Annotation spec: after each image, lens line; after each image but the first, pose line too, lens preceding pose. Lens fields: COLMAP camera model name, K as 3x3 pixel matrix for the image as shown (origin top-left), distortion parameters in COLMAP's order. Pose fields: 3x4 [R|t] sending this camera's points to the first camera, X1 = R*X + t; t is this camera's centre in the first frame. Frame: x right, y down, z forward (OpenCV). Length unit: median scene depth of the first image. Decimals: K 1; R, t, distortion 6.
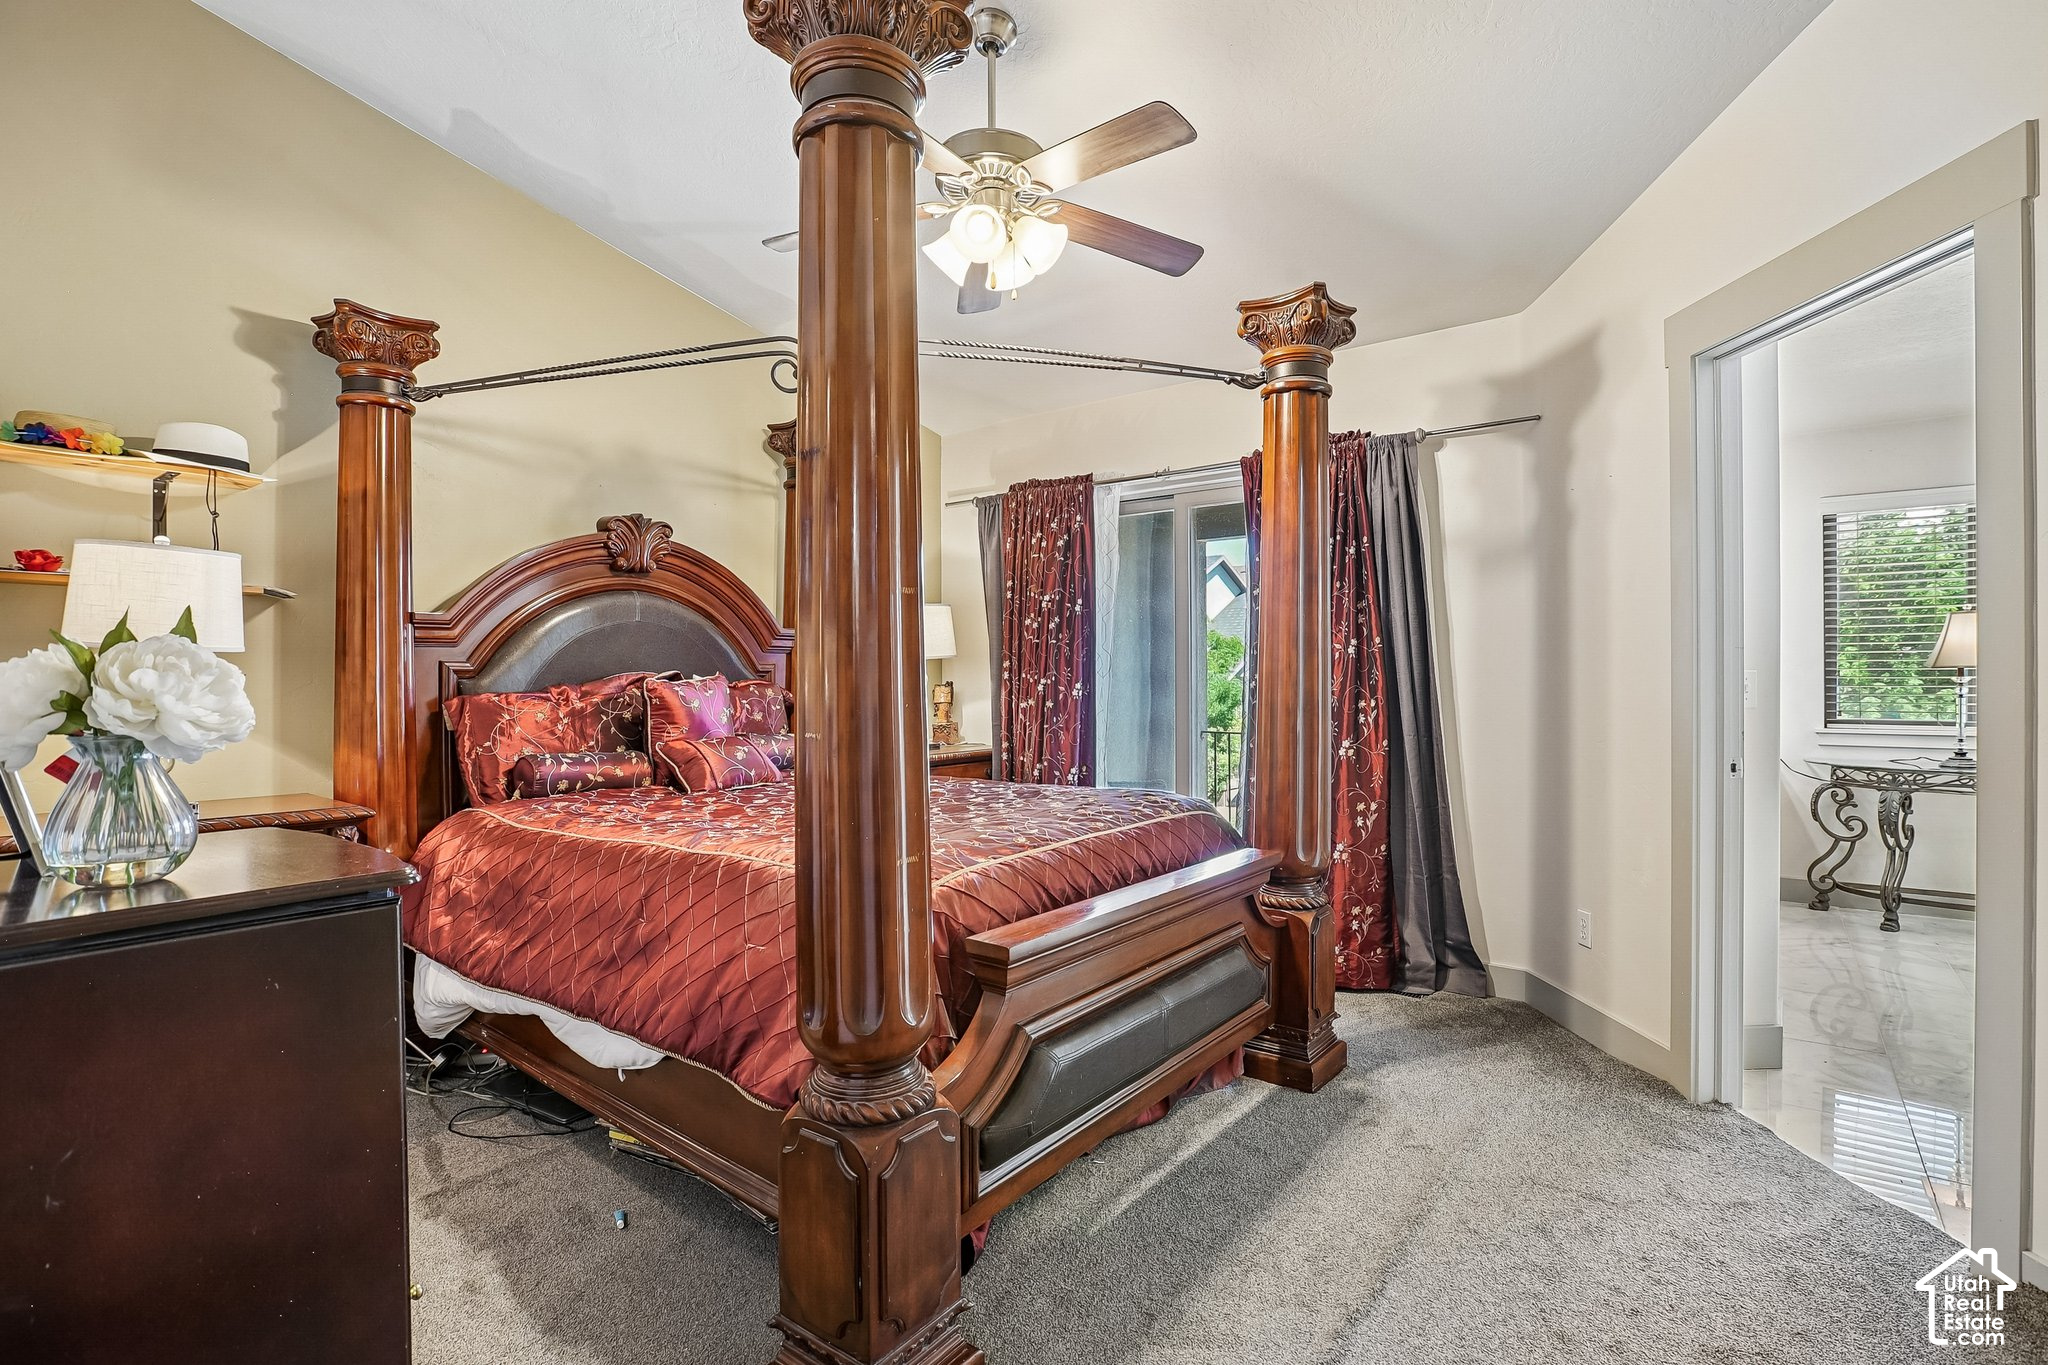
lens RADIAL K [[966.7, 0, 1033.7], [0, 966.7, 686.6], [0, 0, 1]] dist [-0.050970, 0.020734]
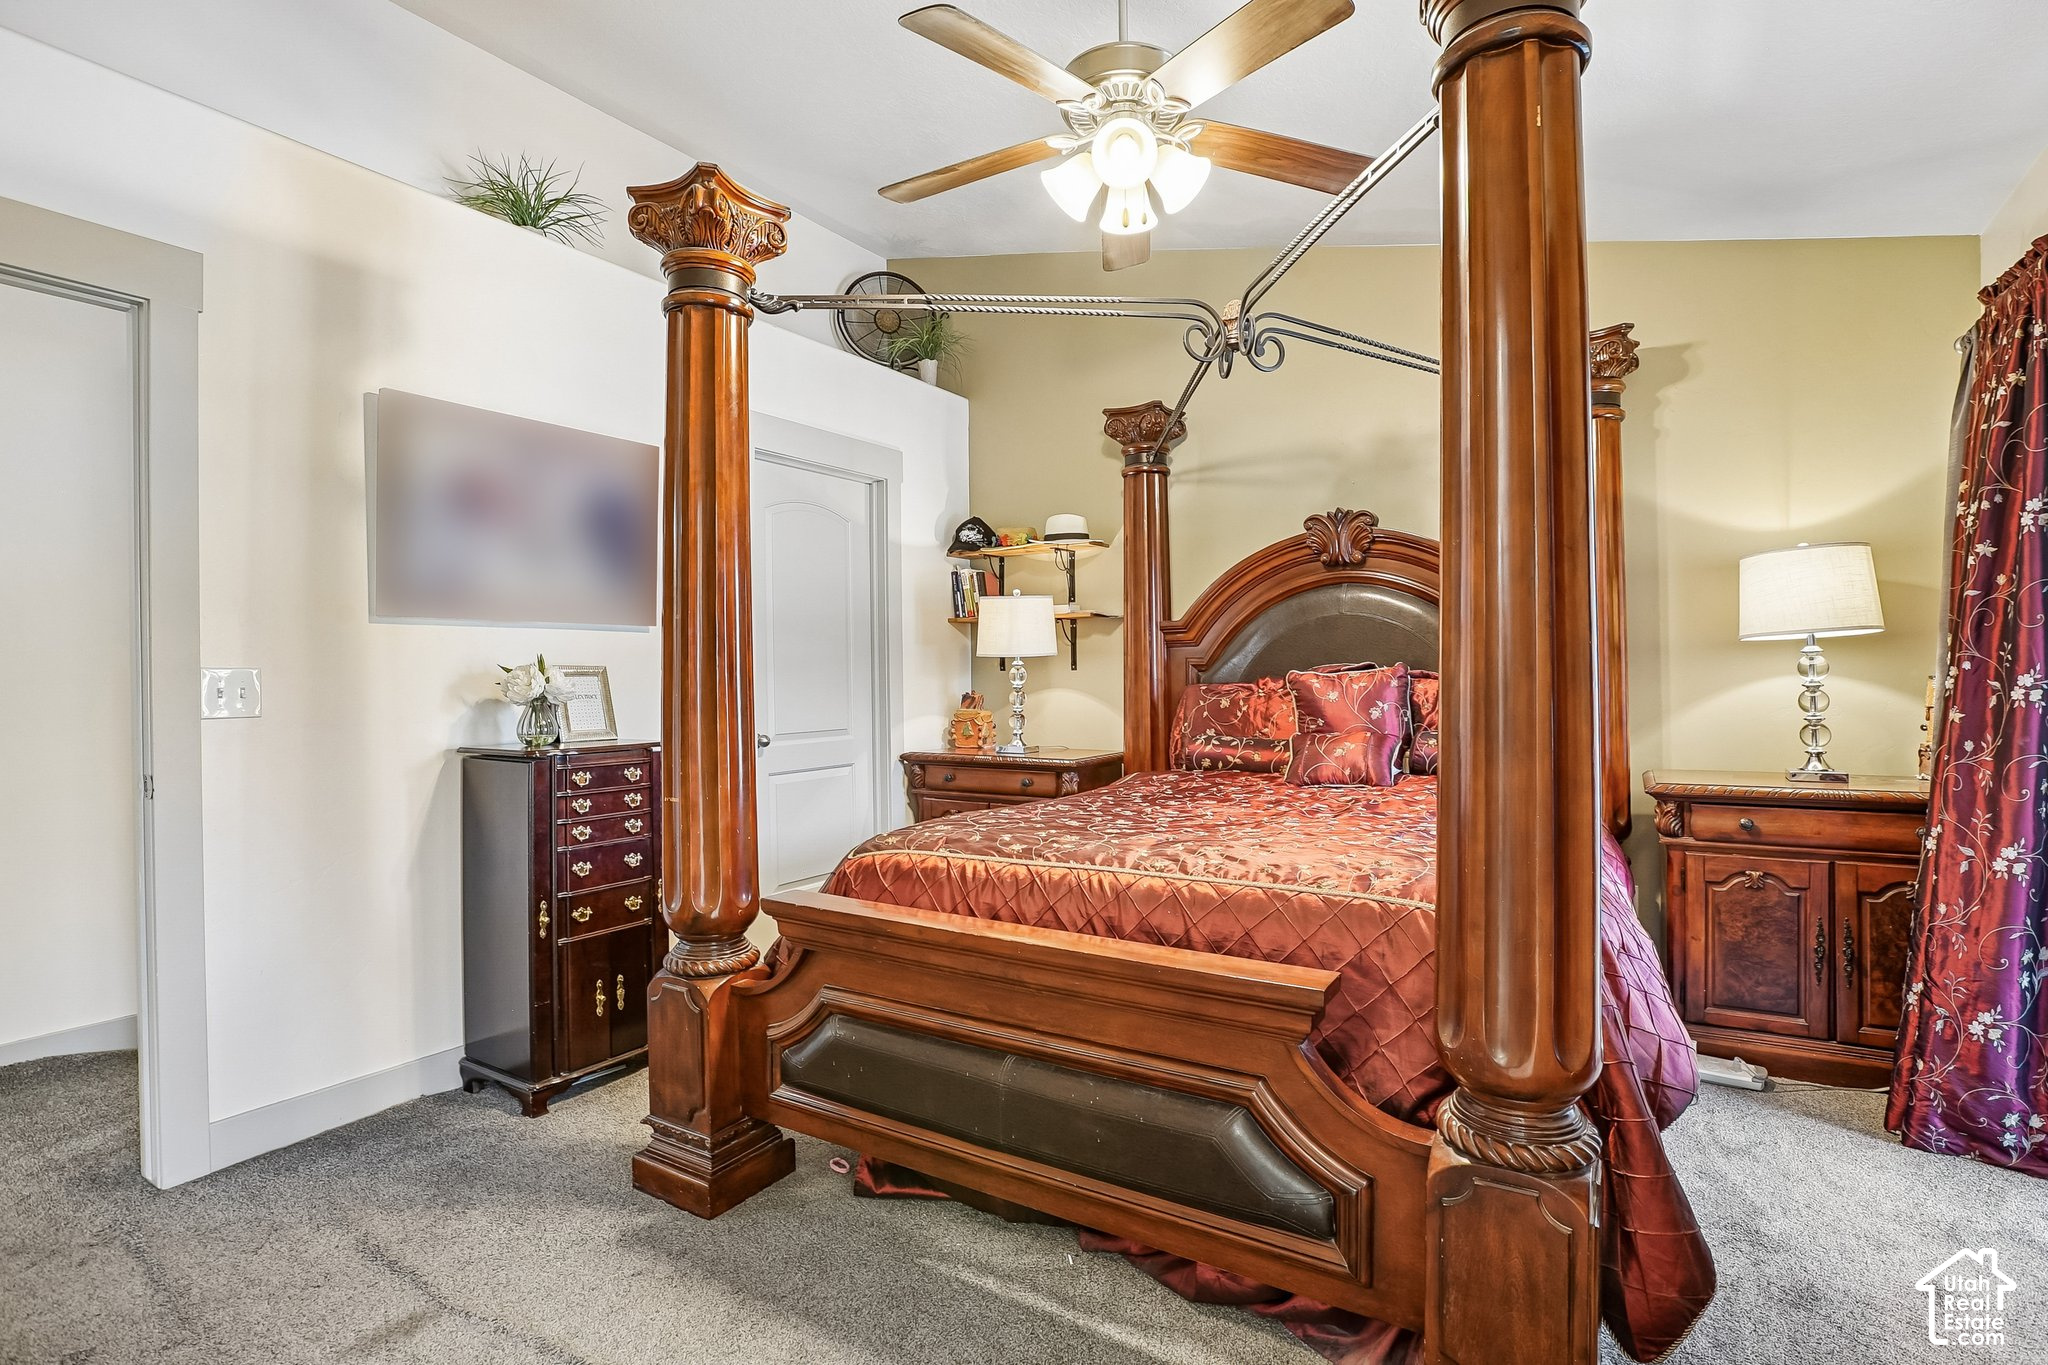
lens RADIAL K [[963.1, 0, 1039.4], [0, 963.1, 684.0], [0, 0, 1]] dist [-0.061352, 0.019905]
pose [[0.114132, 0.009713, -0.993418, 0.648242], [-0.000941, 0.999953, 0.009669, -0.004308], [0.993465, -0.000168, 0.114136, 0.658258]]
